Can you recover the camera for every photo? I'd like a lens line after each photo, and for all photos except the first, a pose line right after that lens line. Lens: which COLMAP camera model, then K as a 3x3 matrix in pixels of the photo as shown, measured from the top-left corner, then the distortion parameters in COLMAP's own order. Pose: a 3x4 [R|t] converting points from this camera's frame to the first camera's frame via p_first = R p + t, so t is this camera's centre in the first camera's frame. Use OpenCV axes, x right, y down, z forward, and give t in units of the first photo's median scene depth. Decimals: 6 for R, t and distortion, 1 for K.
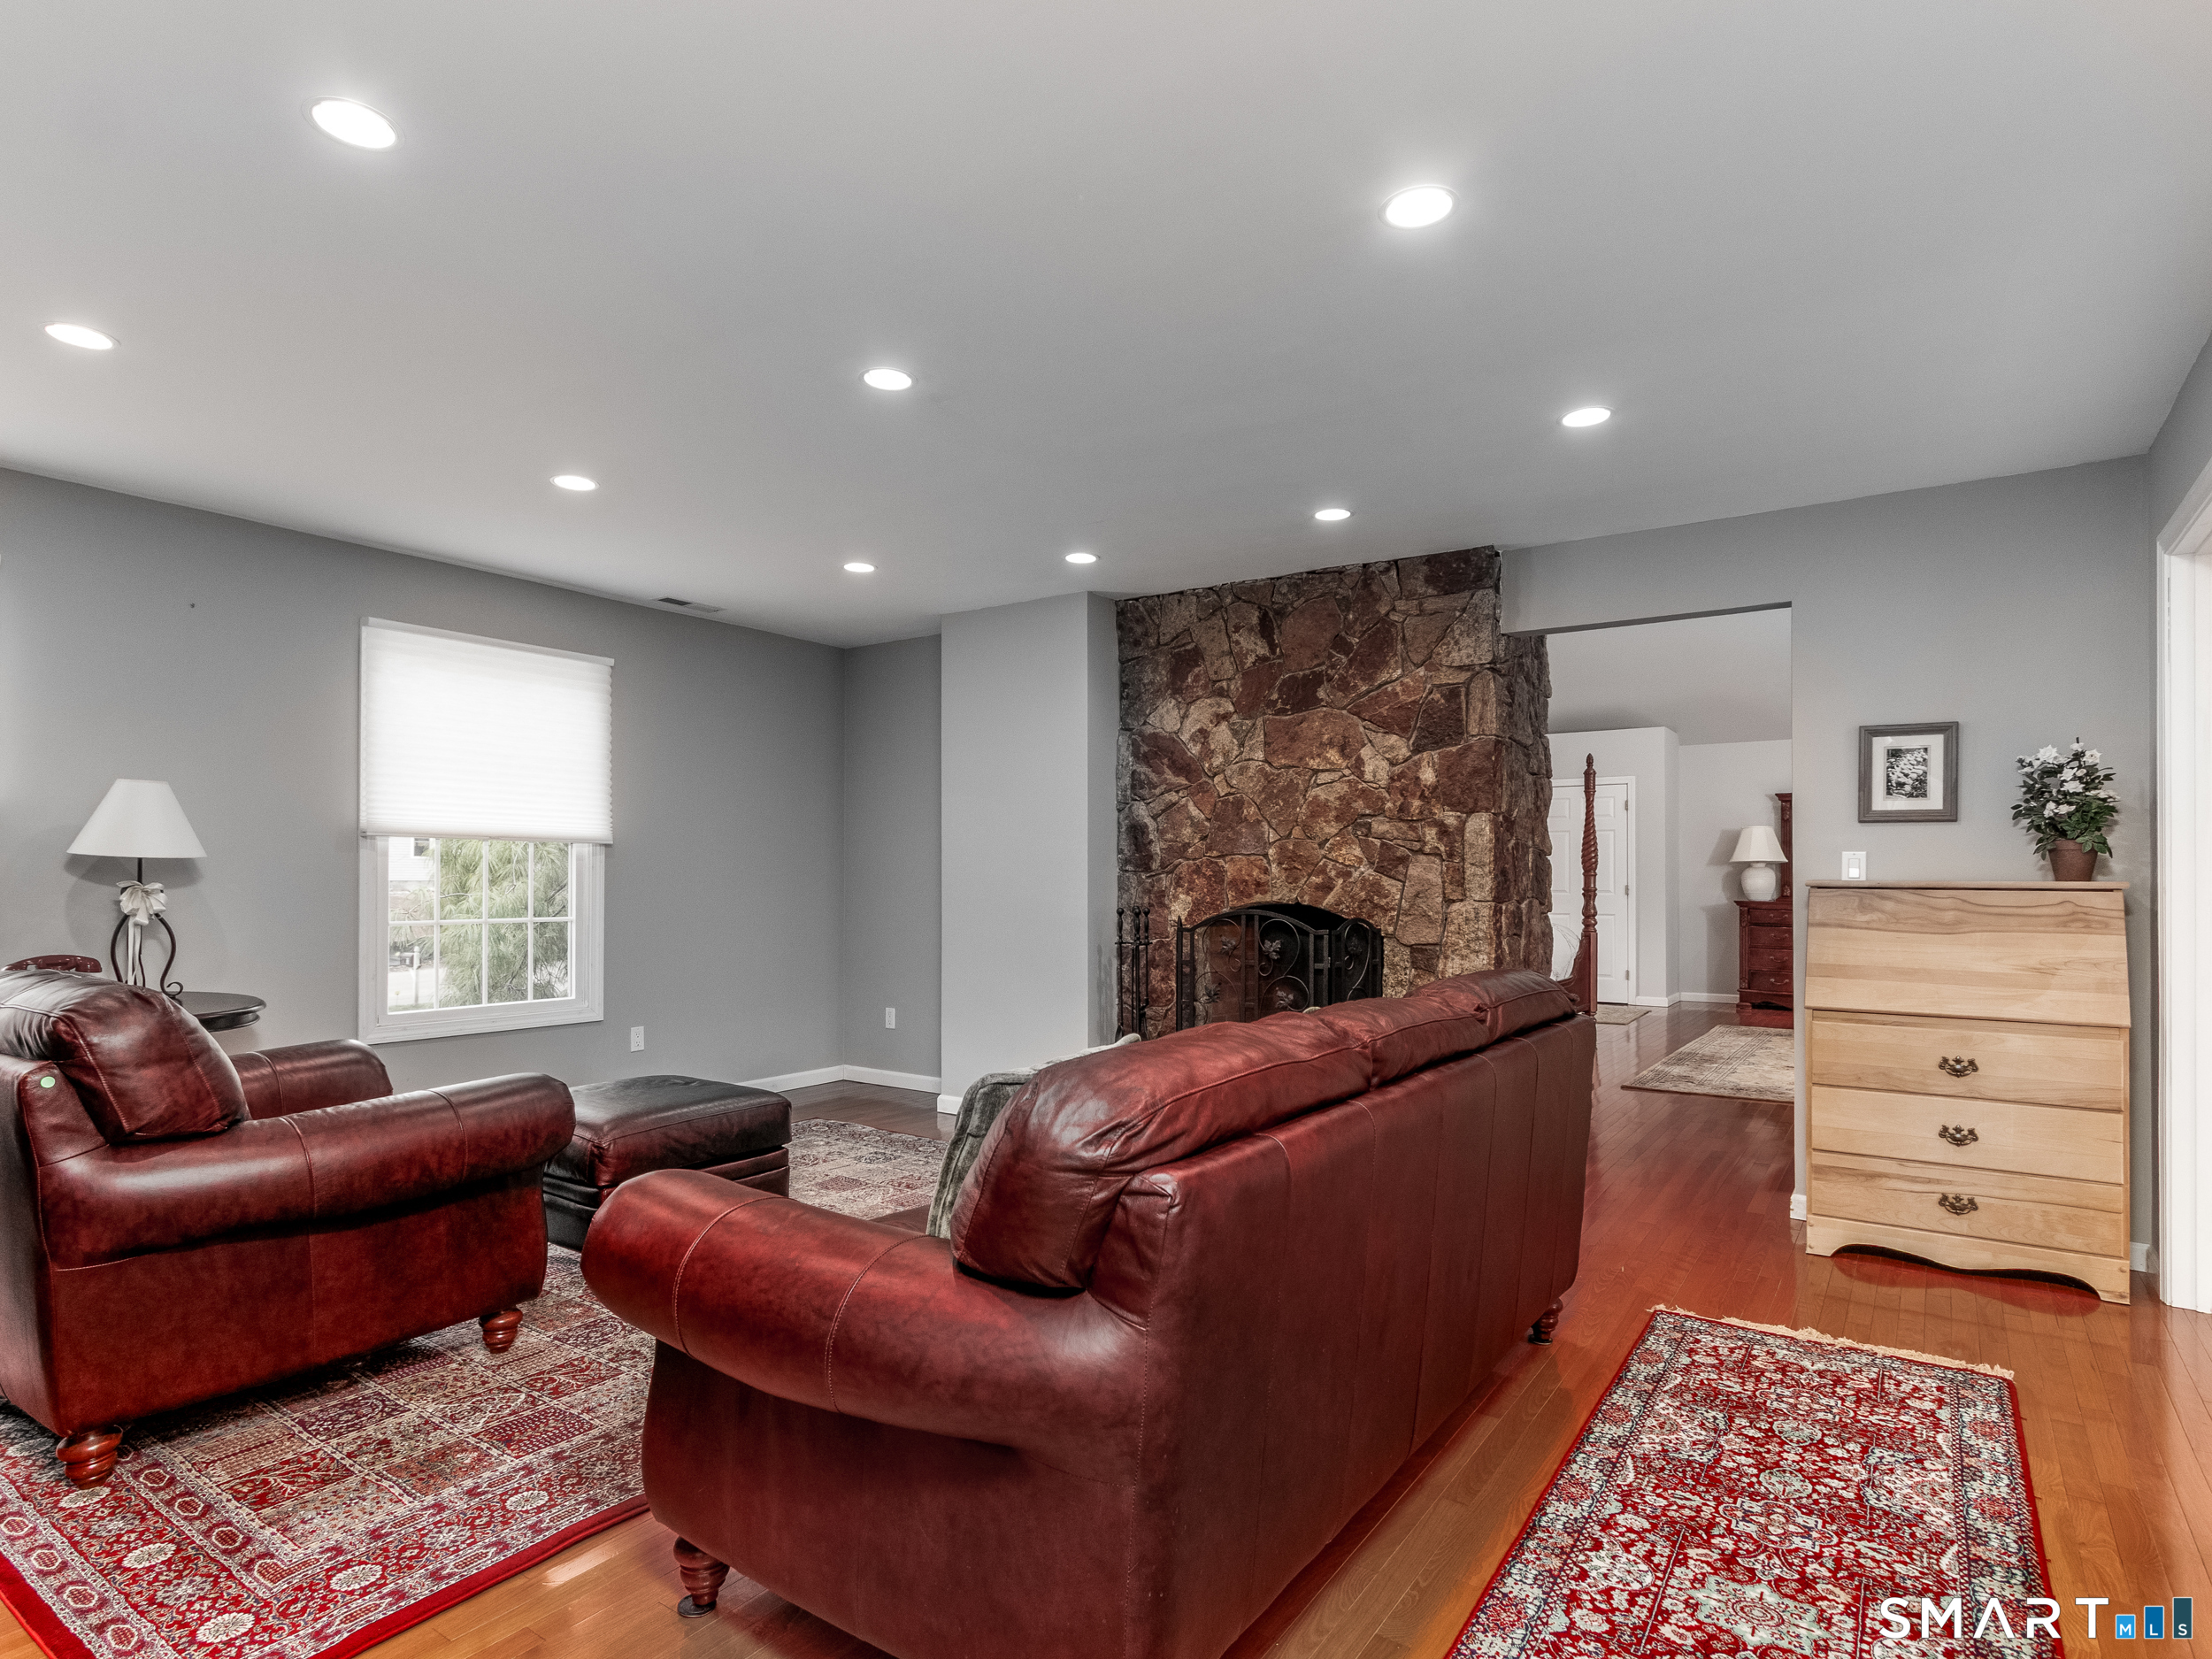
lens RADIAL K [[1171.6, 0, 1124.1], [0, 1171.6, 849.8], [0, 0, 1]] dist [-0.001073, -0.000040]
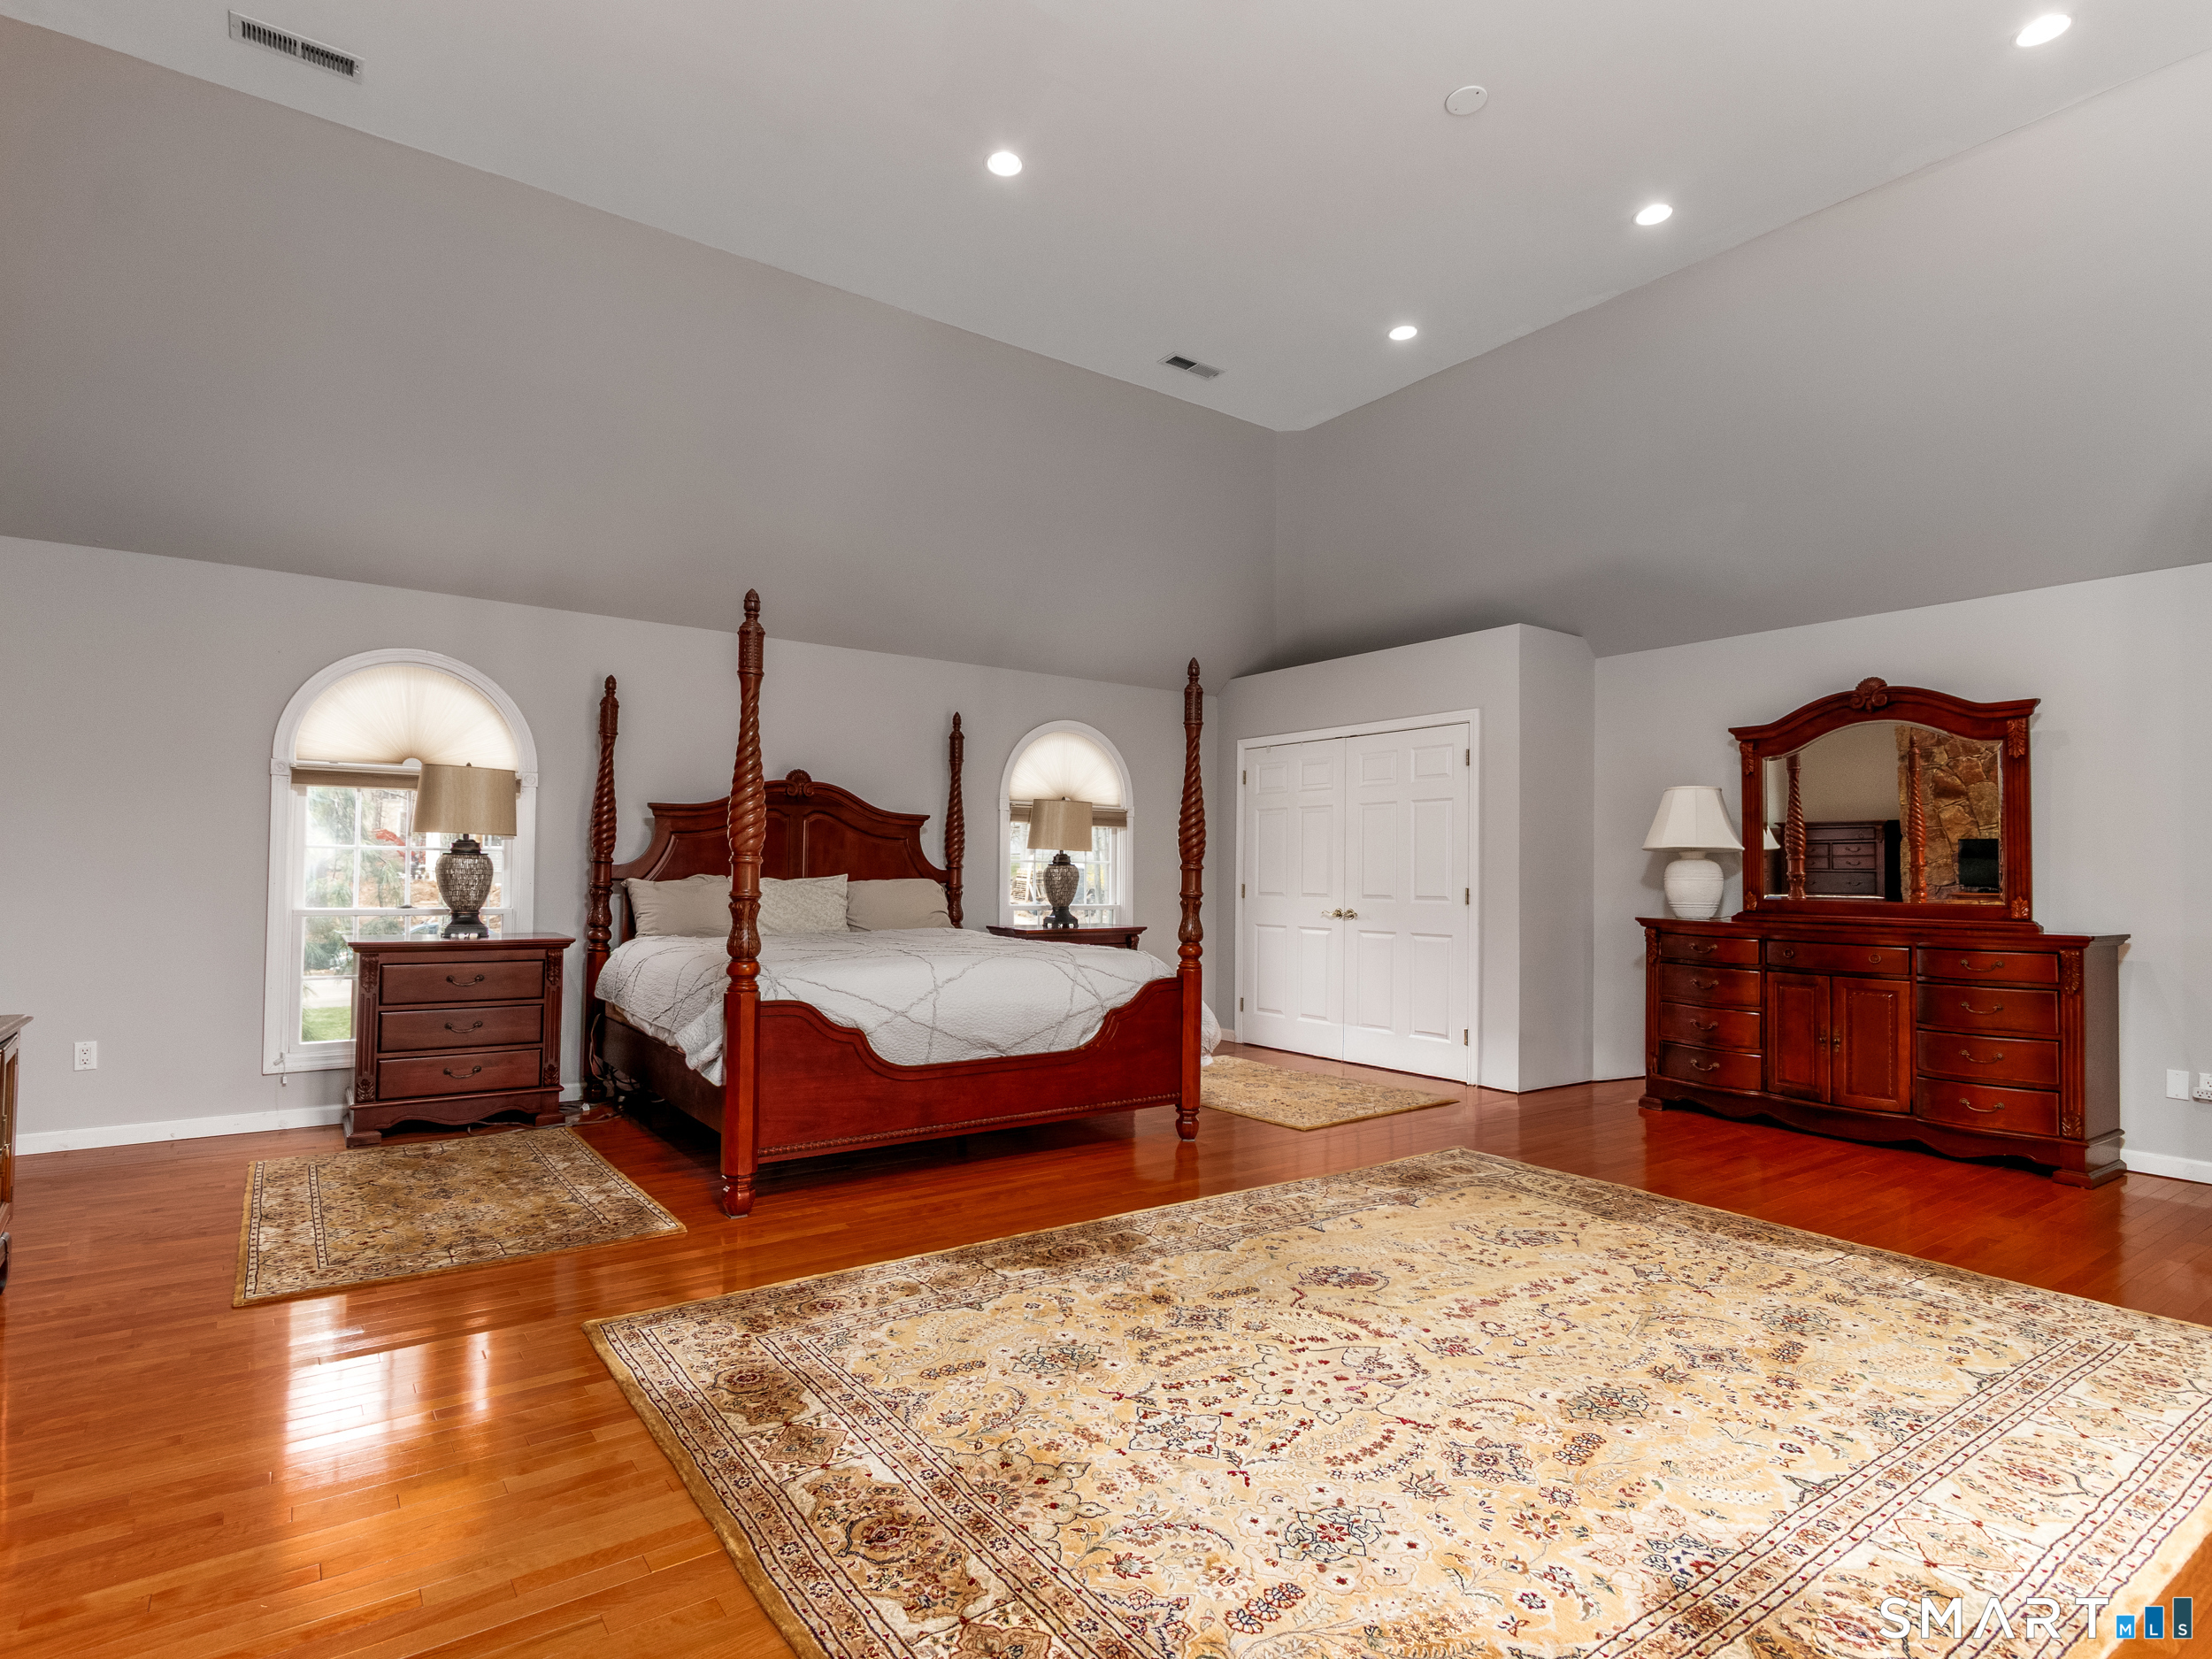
lens RADIAL K [[1171.6, 0, 1104.9], [0, 1171.6, 833.2], [0, 0, 1]] dist [-0.001073, -0.000040]
pose [[0.938673, -0.004789, -0.344774, 0.536660], [0.001549, 0.999952, -0.009672, 0.008453], [0.344804, 0.008545, 0.938636, 0.421375]]
